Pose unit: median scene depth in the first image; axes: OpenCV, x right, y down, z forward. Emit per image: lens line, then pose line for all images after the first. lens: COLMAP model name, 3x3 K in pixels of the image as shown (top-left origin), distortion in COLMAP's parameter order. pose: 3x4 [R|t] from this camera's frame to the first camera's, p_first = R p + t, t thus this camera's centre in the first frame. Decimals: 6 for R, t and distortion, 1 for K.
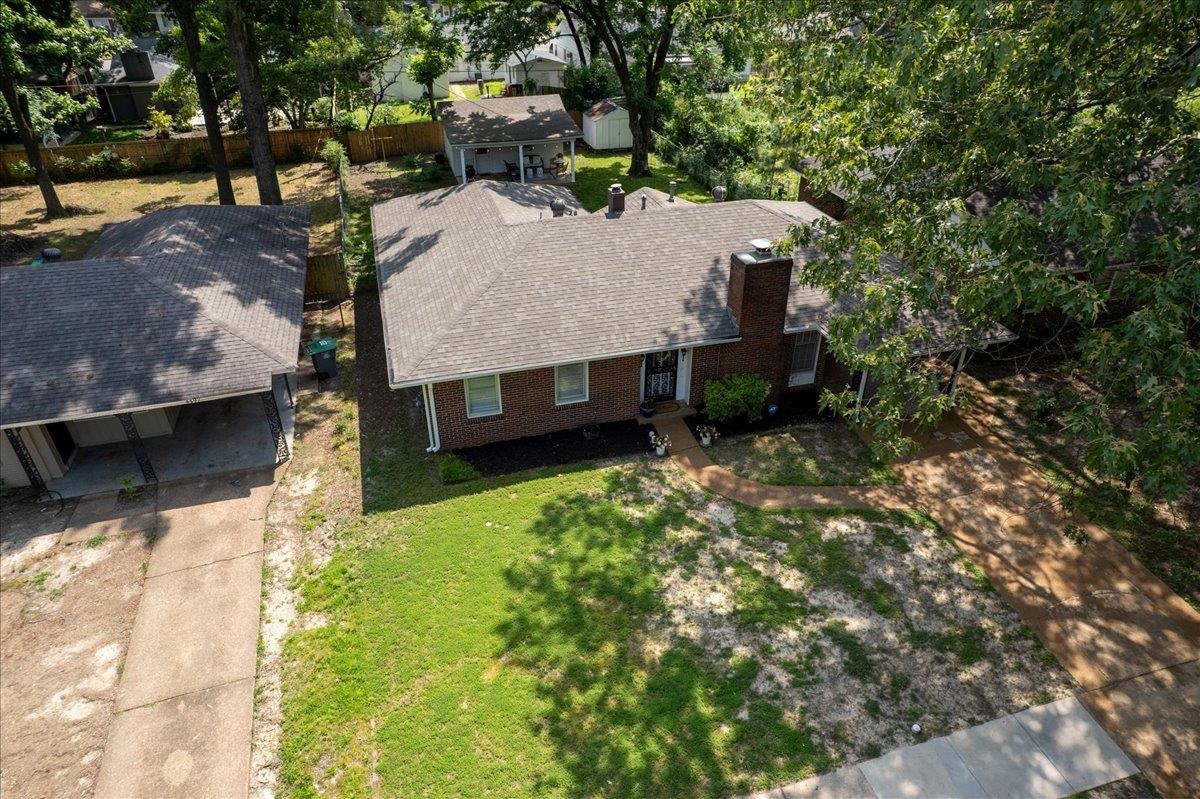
lens RADIAL K [[761.9, 0, 600.0], [0, 761.9, 399.5], [0, 0, 1]] dist [-0.068928, 0.072317]
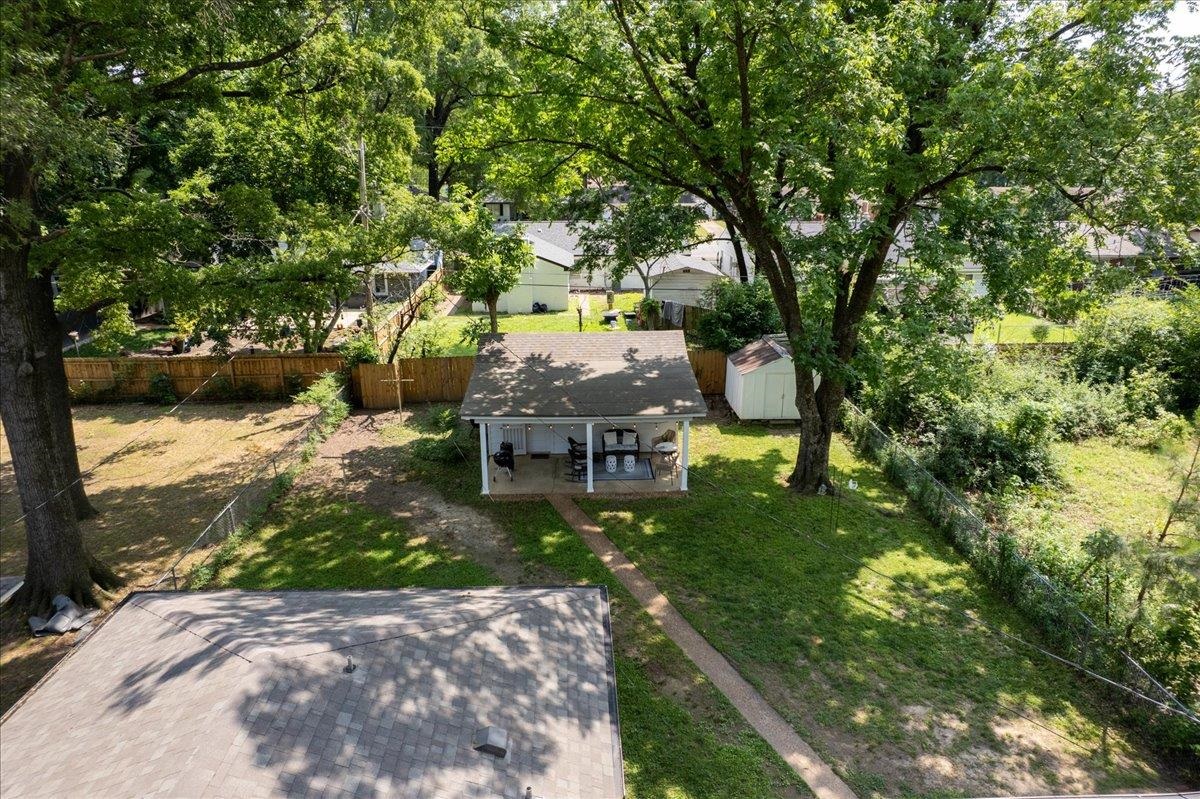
lens RADIAL K [[761.9, 0, 600.0], [0, 761.9, 399.5], [0, 0, 1]] dist [-0.068928, 0.072317]
pose [[0.968628, 0.077879, -0.235999, 0.061962], [-0.131728, 0.966145, -0.221839, -0.458555], [0.210732, 0.245967, 0.946093, 0.940288]]
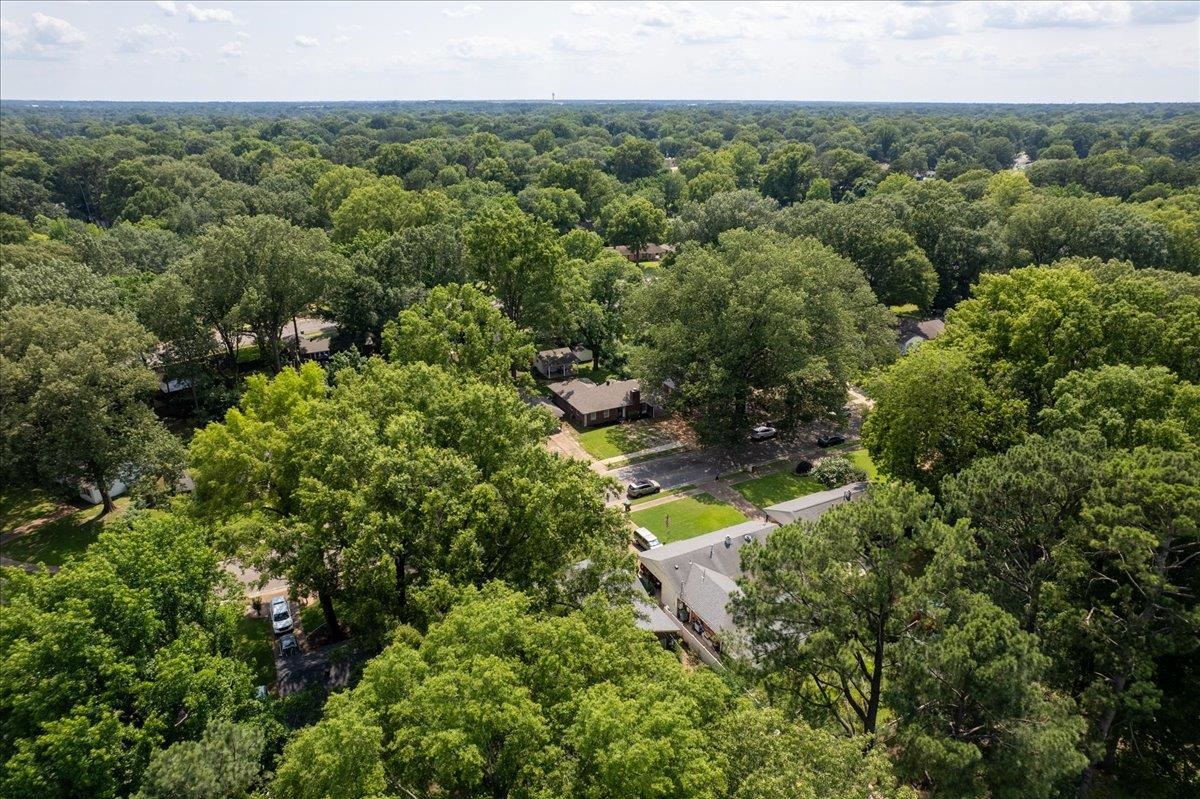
lens RADIAL K [[761.9, 0, 600.0], [0, 761.9, 399.5], [0, 0, 1]] dist [-0.068928, 0.072317]
pose [[0.981274, -0.067971, 0.180223, -1.189070], [0.099648, 0.979867, -0.173008, 0.926108], [-0.164835, 0.187727, 0.968291, -4.943824]]
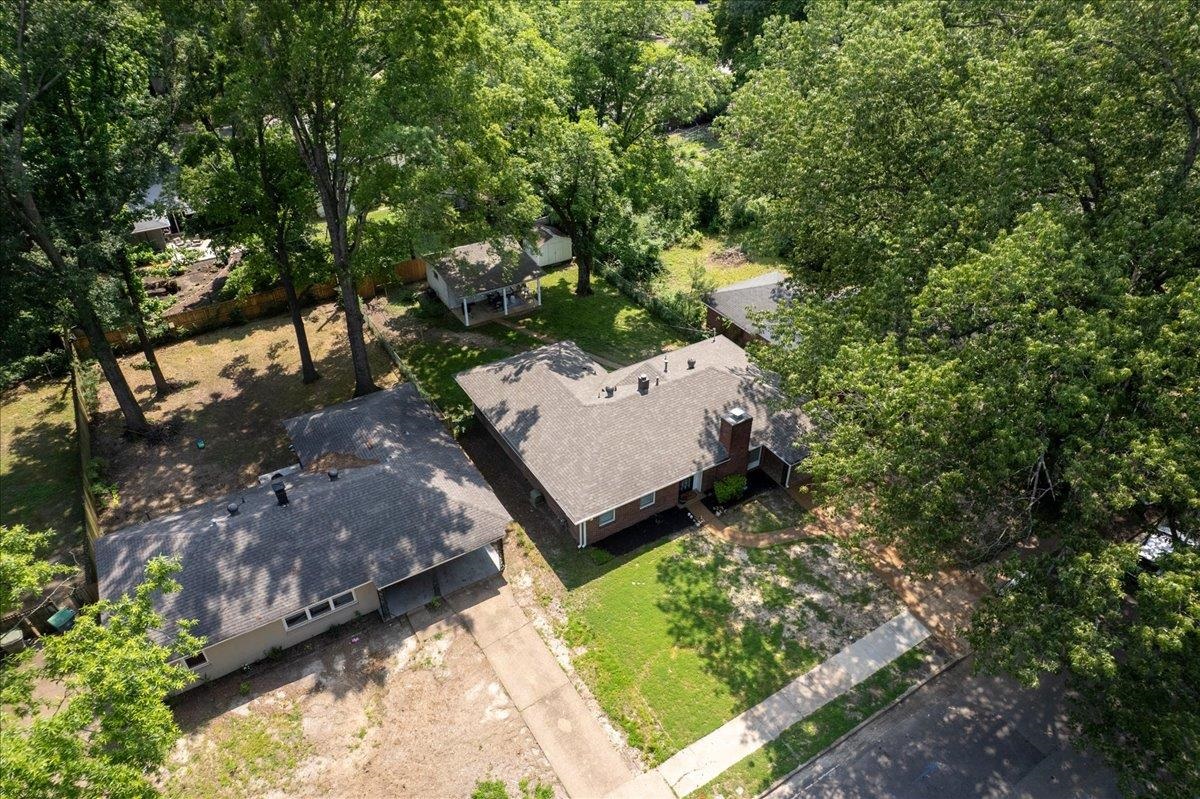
lens RADIAL K [[761.9, 0, 600.0], [0, 761.9, 399.5], [0, 0, 1]] dist [-0.068928, 0.072317]
pose [[0.964683, -0.148154, 0.217800, -0.534531], [0.136135, 0.988265, 0.069278, -0.410867], [-0.225508, -0.037181, 0.973532, -0.790191]]
